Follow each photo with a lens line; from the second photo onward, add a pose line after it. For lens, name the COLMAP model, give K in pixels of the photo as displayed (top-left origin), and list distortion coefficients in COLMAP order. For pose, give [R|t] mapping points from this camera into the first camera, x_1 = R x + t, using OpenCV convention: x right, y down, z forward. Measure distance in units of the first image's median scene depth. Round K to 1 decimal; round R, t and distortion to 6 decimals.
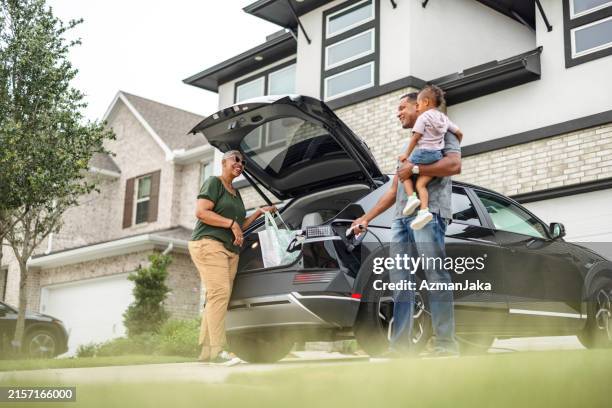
lens RADIAL K [[859.8, 0, 306.0], [0, 859.8, 204.0], [0, 0, 1]] dist [-0.007471, 0.006130]
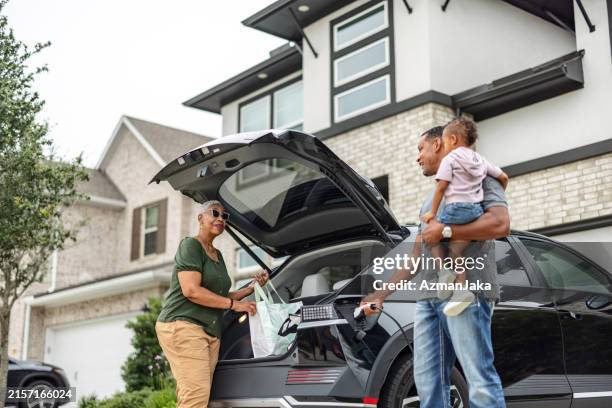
lens RADIAL K [[859.8, 0, 306.0], [0, 859.8, 204.0], [0, 0, 1]] dist [-0.007471, 0.006130]
pose [[0.998836, -0.038946, -0.028462, 0.014859], [0.038555, 0.999156, -0.014152, -0.026111], [0.028989, 0.013038, 0.999495, 0.127191]]
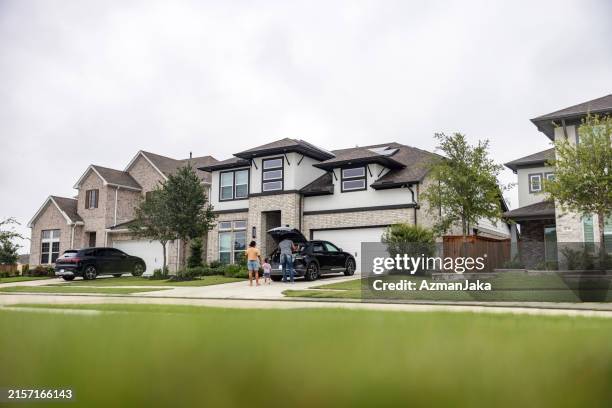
lens RADIAL K [[569.9, 0, 306.0], [0, 569.9, 204.0], [0, 0, 1]] dist [-0.001998, -0.000154]
pose [[0.962895, 0.013399, 0.269542, -0.418451], [-0.037349, 0.995772, 0.083925, -0.277314], [-0.267278, -0.090878, 0.959325, -1.085615]]
